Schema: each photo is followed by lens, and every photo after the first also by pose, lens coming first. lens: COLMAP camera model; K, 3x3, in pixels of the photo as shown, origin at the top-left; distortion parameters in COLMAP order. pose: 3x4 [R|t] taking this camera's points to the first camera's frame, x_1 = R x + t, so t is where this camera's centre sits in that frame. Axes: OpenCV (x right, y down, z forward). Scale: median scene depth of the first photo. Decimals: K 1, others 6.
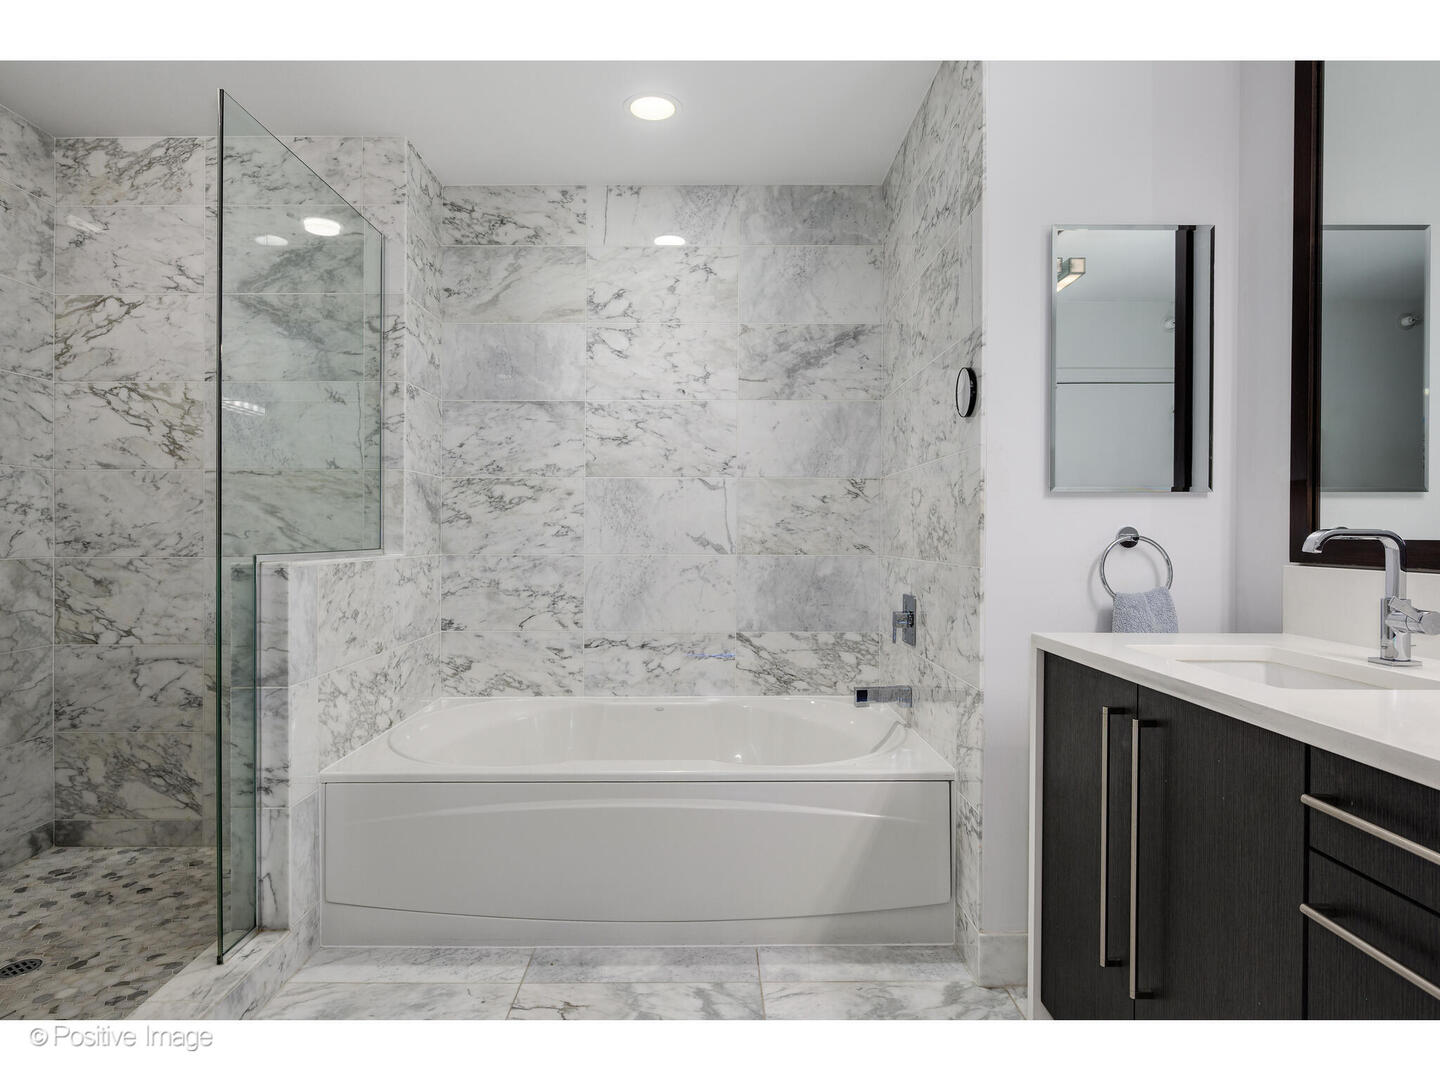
lens RADIAL K [[727.4, 0, 721.5], [0, 727.4, 540.9], [0, 0, 1]] dist [0.006089, -0.002346]
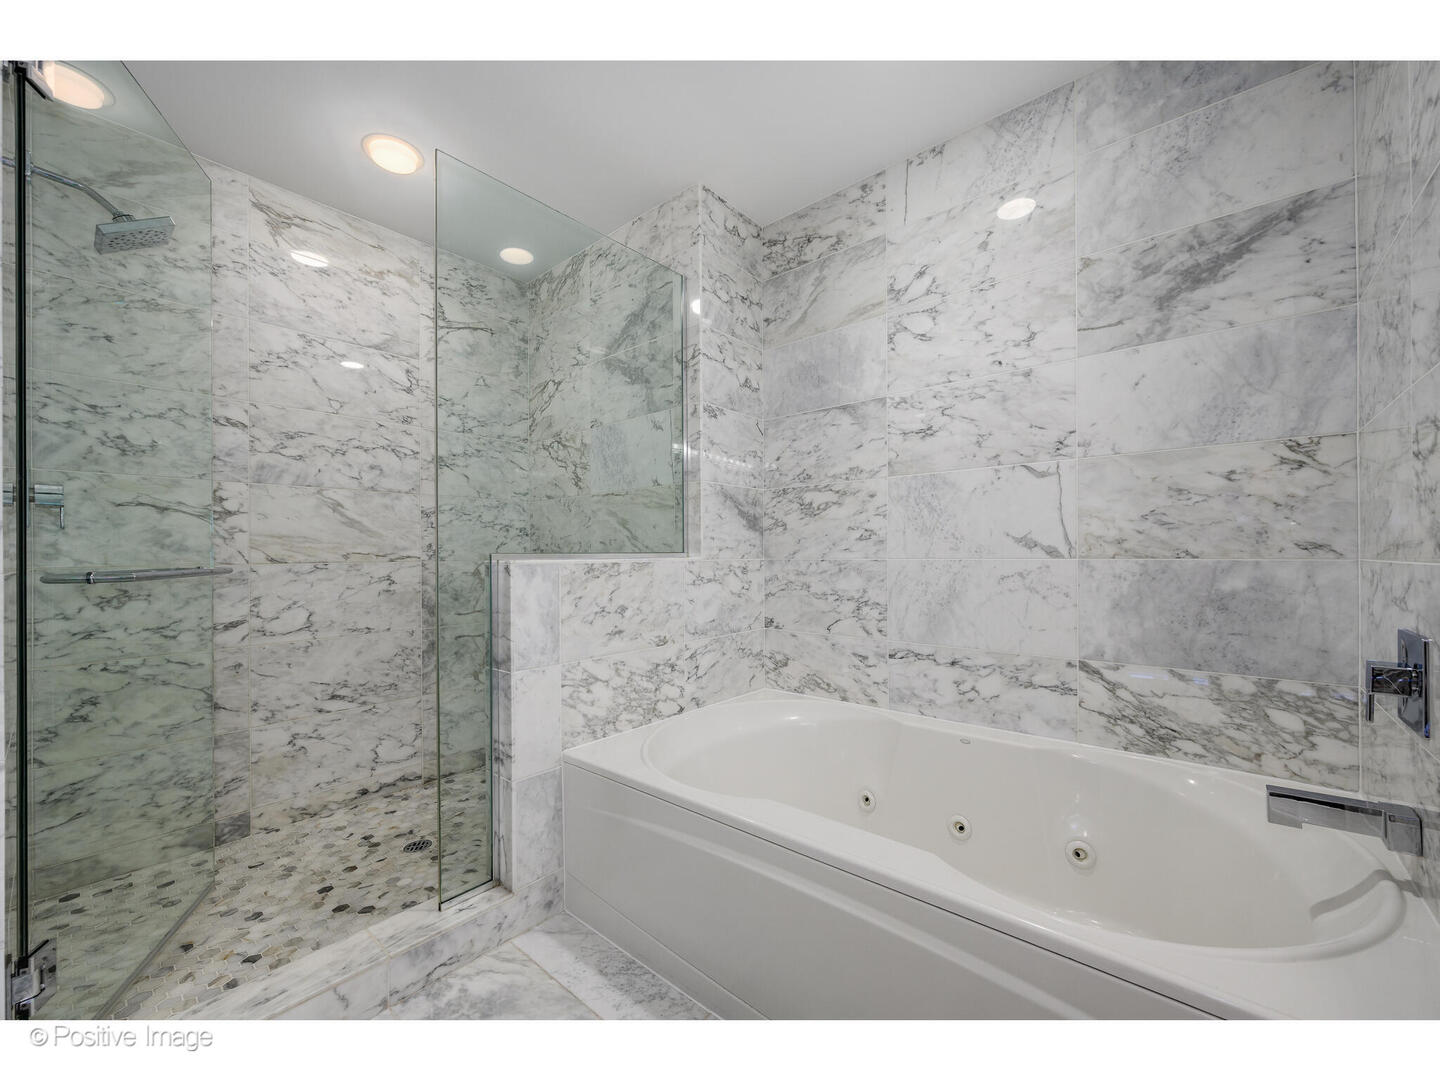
lens RADIAL K [[559.3, 0, 720.9], [0, 559.3, 549.4], [0, 0, 1]] dist [0.002208, -0.000069]
pose [[0.767772, -0.011997, -0.640610, 0.110712], [0.006227, 0.999917, -0.011263, 0.013288], [0.640692, 0.004658, 0.767784, 0.305247]]
